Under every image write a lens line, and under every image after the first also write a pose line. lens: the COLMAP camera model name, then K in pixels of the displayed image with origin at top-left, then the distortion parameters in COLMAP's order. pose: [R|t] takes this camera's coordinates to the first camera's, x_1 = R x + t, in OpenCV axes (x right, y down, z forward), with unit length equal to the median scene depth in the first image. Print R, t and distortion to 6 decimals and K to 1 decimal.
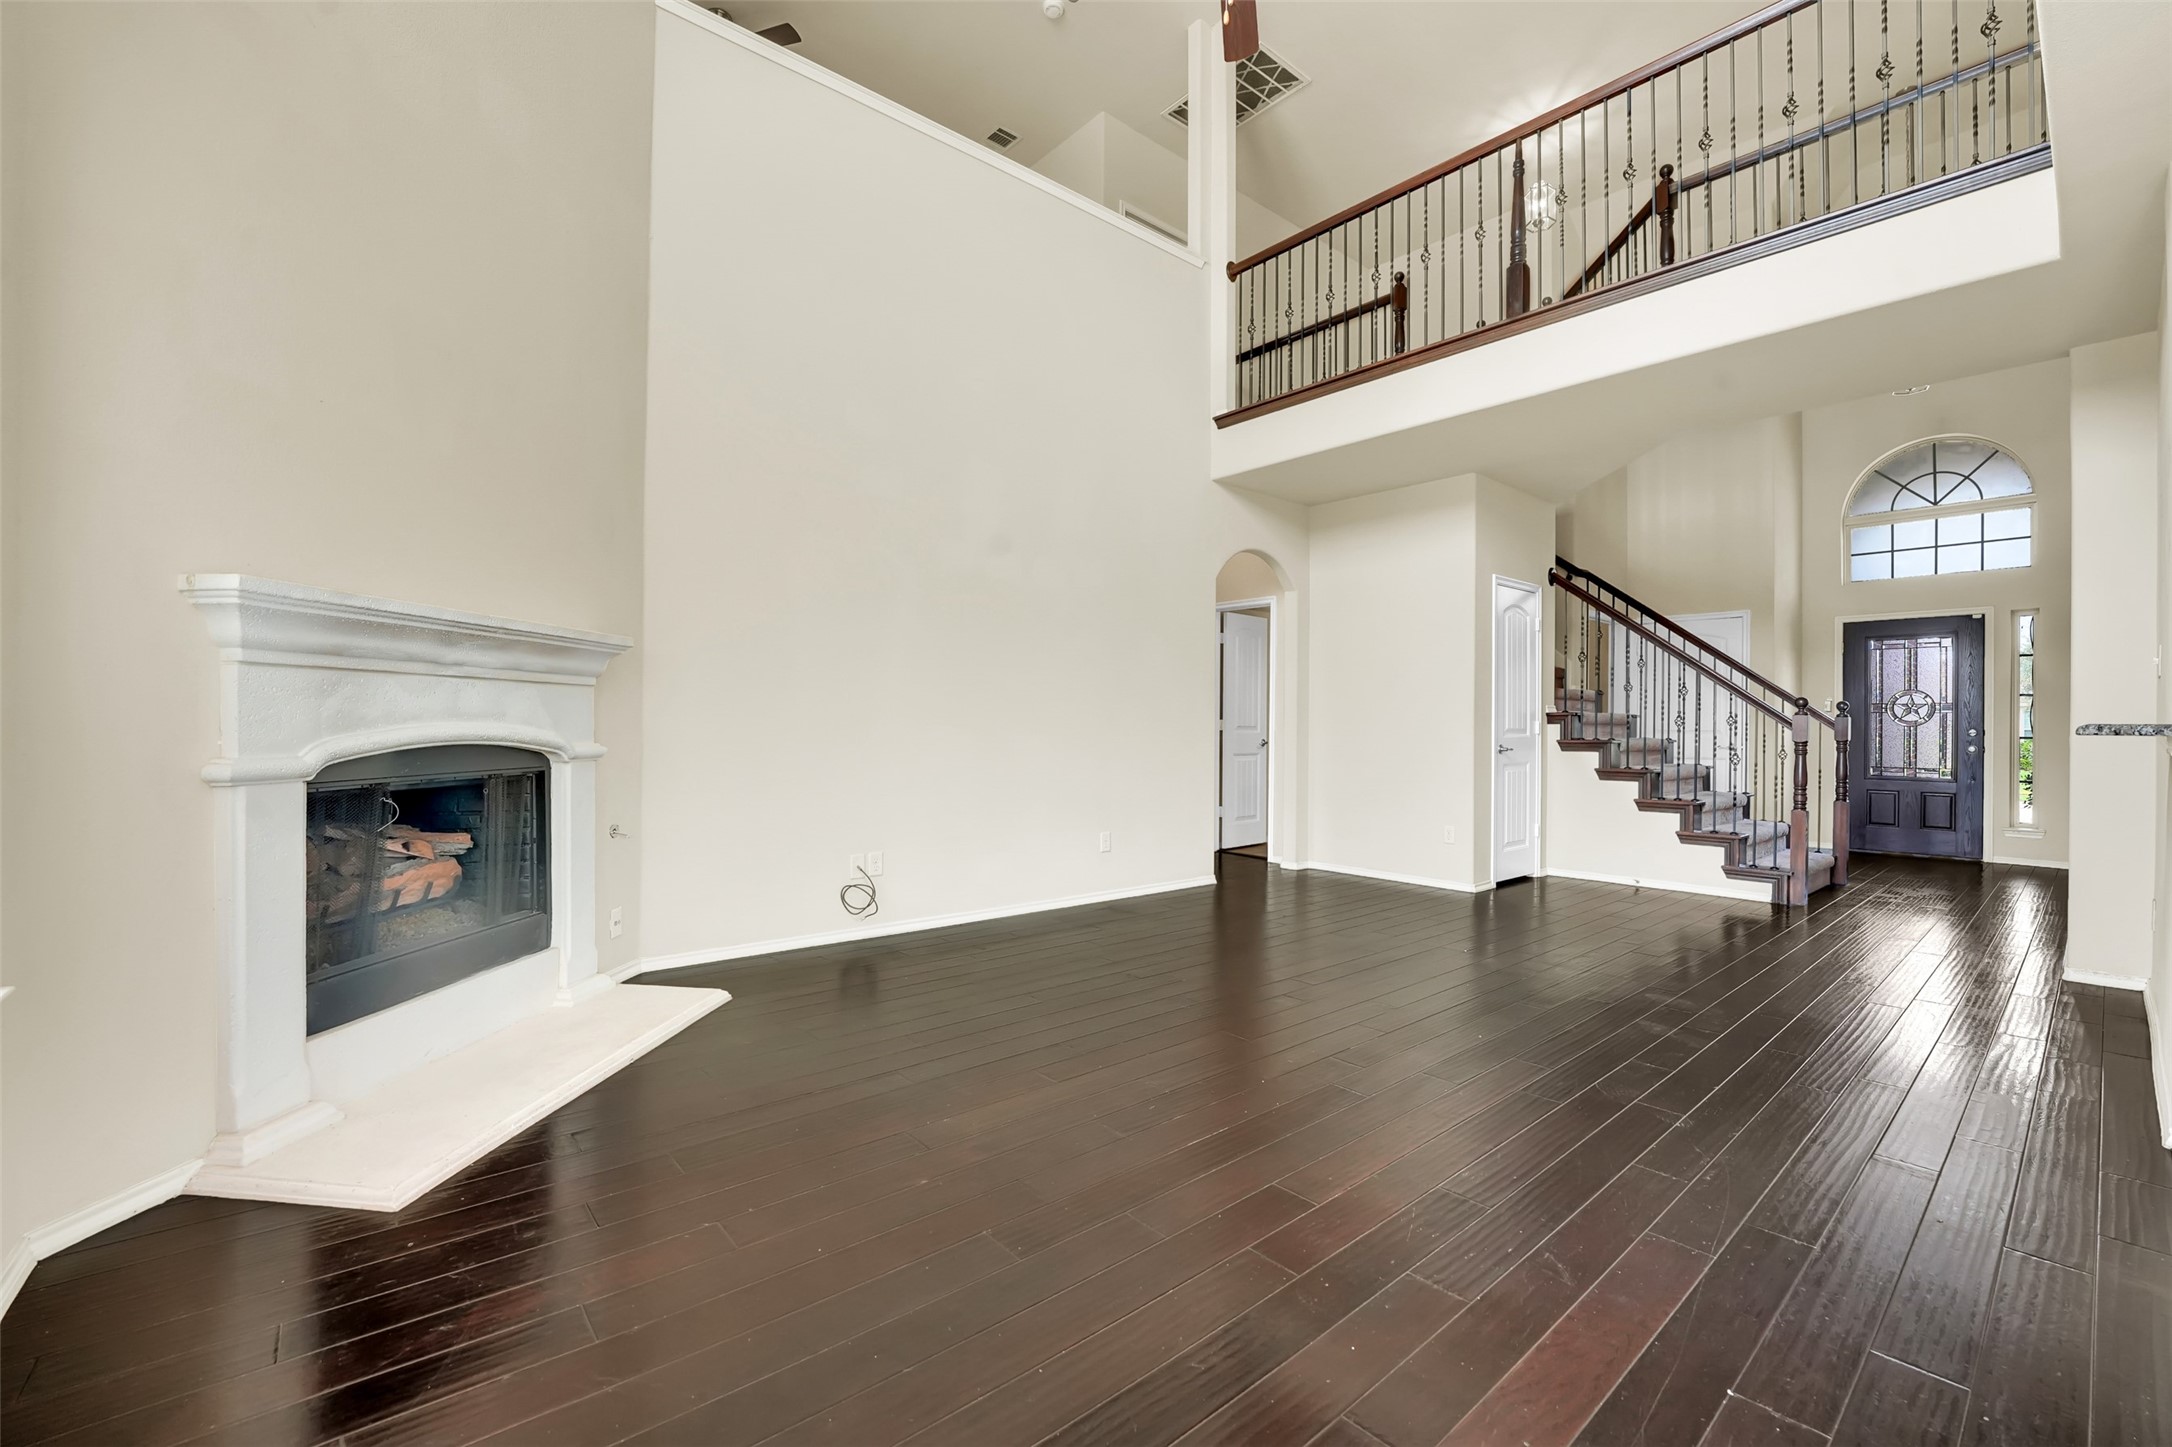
lens RADIAL K [[903.1, 0, 1076.8], [0, 903.1, 733.2], [0, 0, 1]] dist [-0.031735, -0.000005]
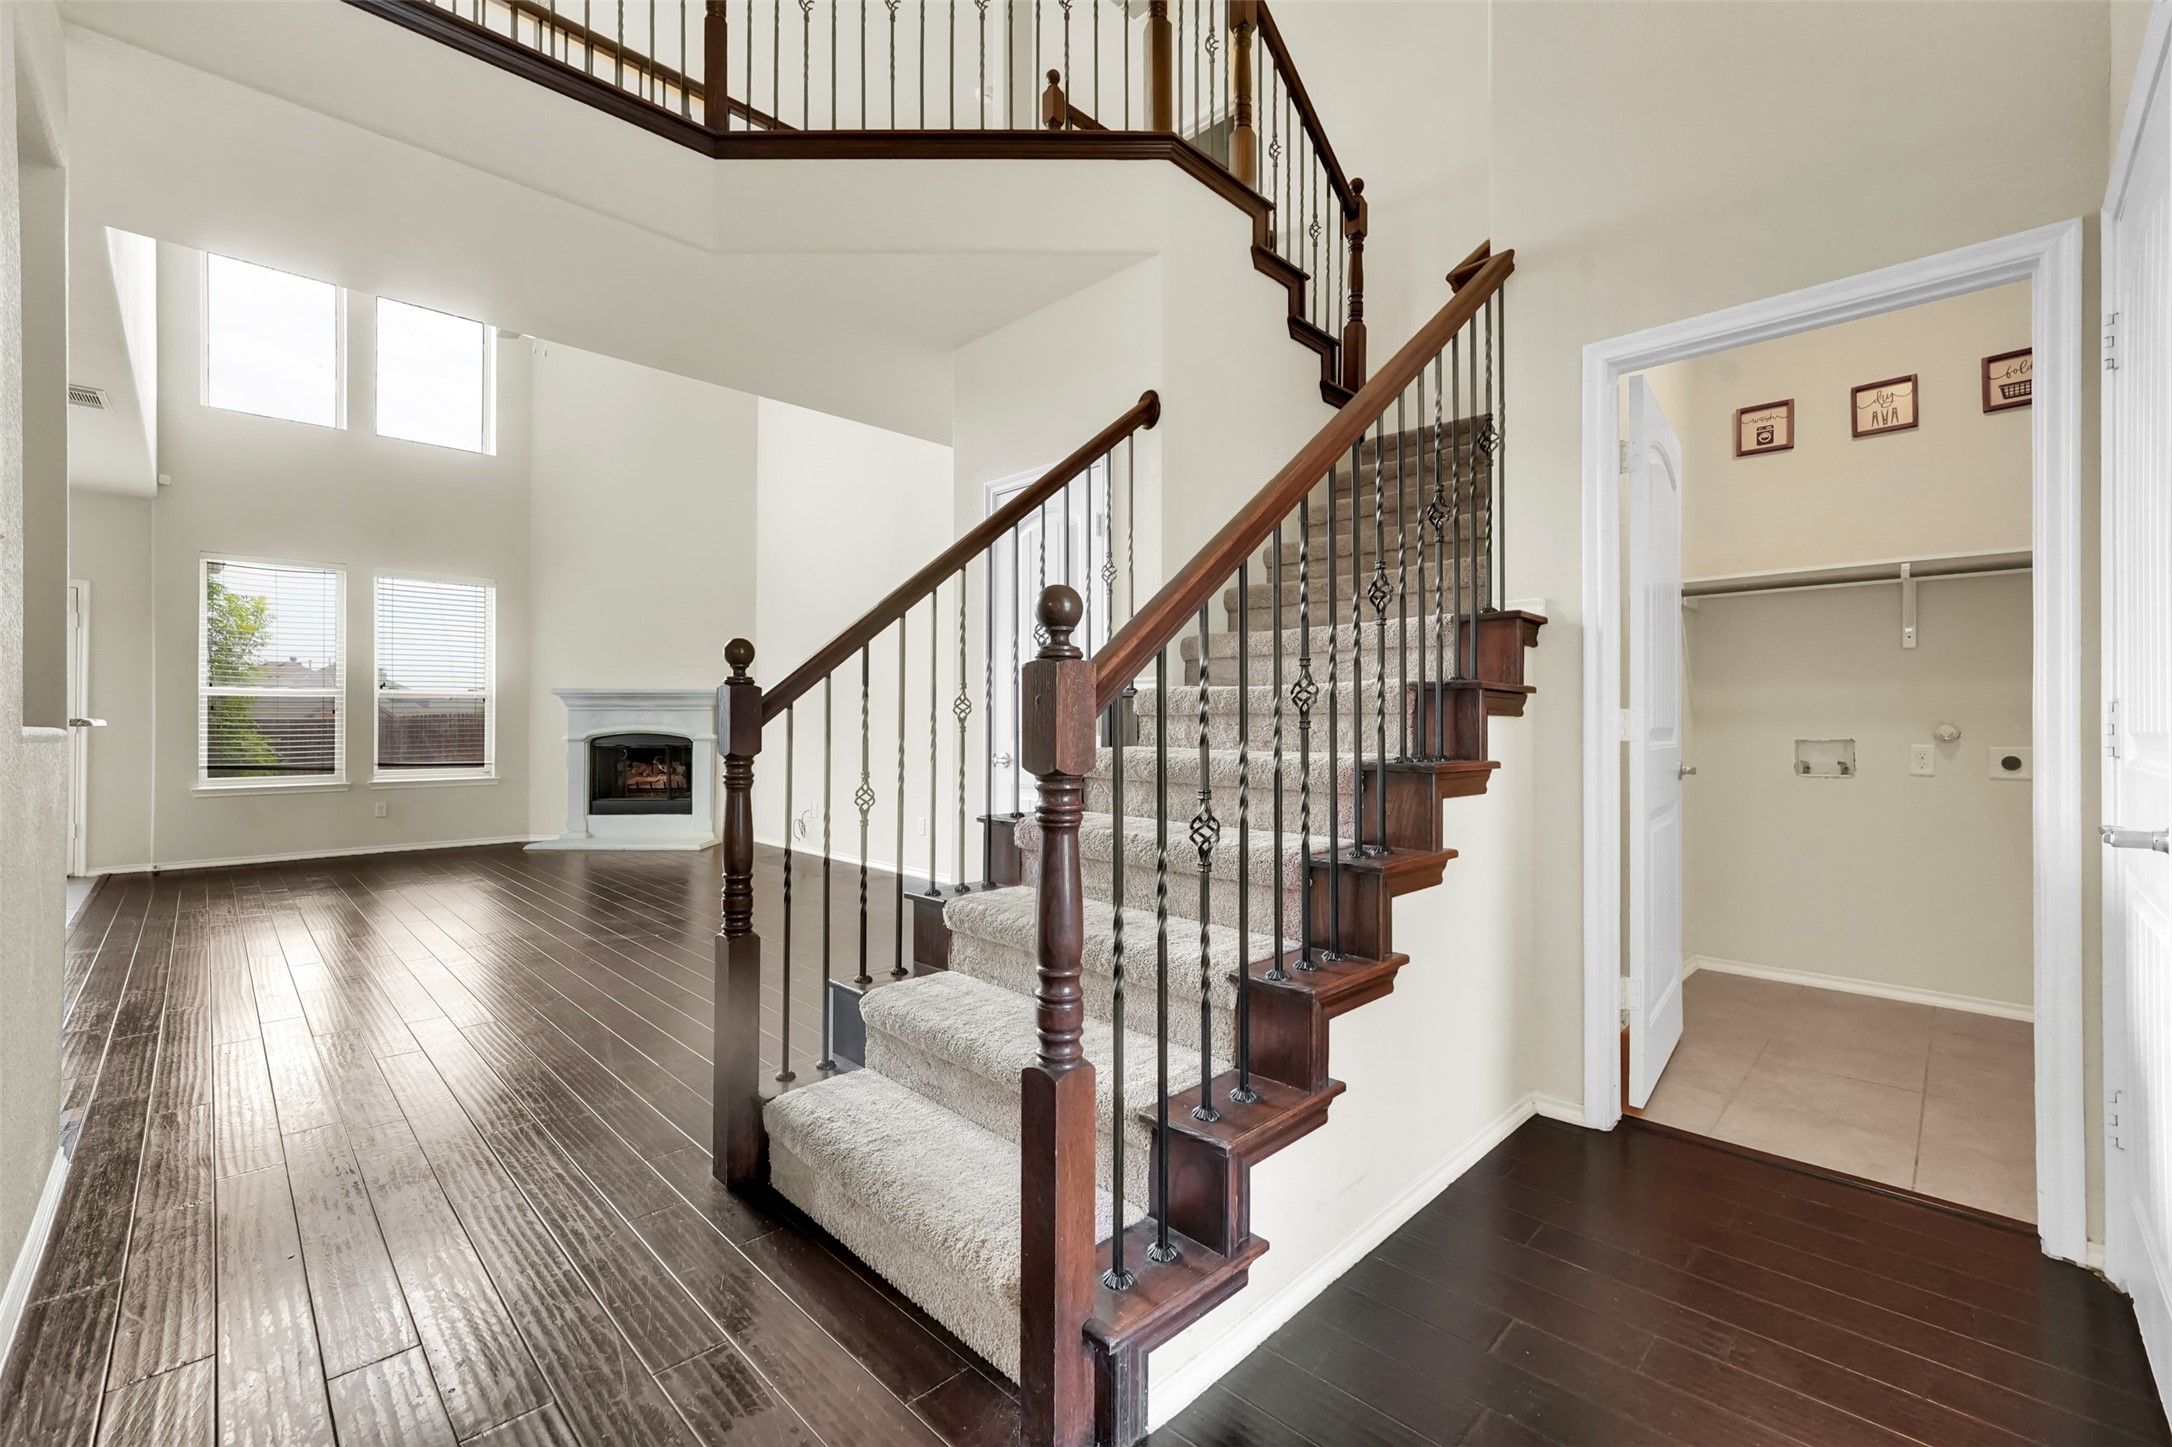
lens RADIAL K [[926.3, 0, 1088.3], [0, 926.3, 709.1], [0, 0, 1]] dist [-0.014492, -0.000230]
pose [[0.065307, -0.031655, -0.997363, 2.507977], [0.001750, 0.999499, -0.031608, 0.035408], [0.997864, 0.000319, 0.065329, 2.337080]]
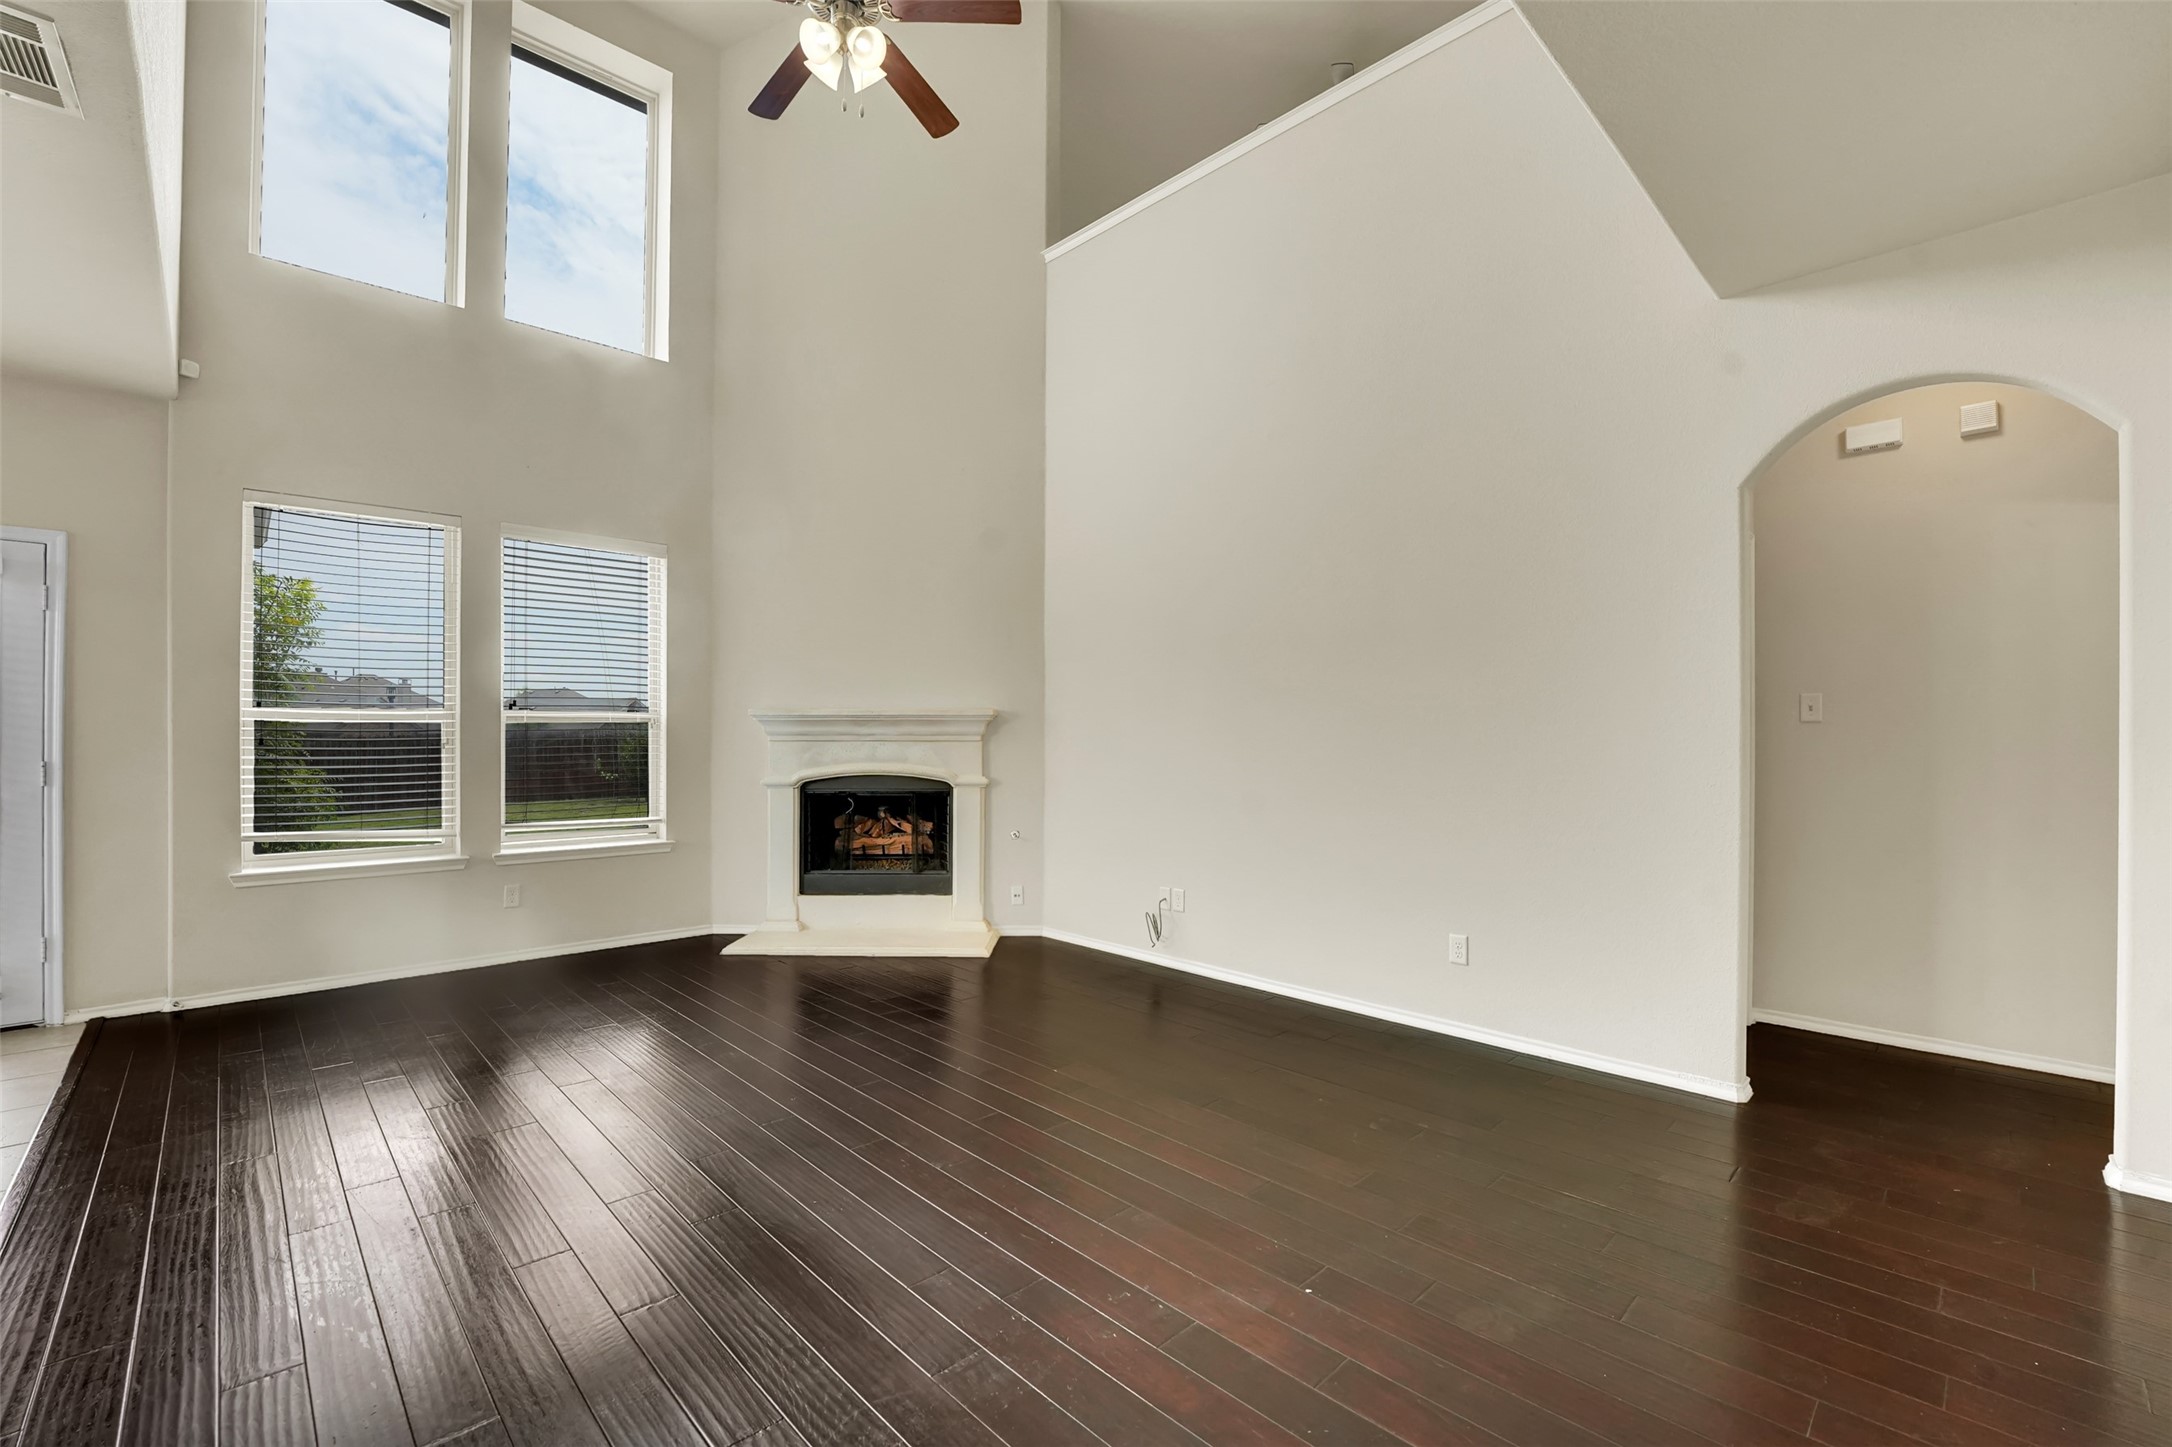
lens RADIAL K [[903.1, 0, 1076.8], [0, 903.1, 733.2], [0, 0, 1]] dist [-0.031735, -0.000005]
pose [[0.071239, -0.013027, -0.997374, 1.378851], [-0.005025, 0.999897, -0.013419, -0.055449], [0.997447, 0.005968, 0.071166, 1.335982]]
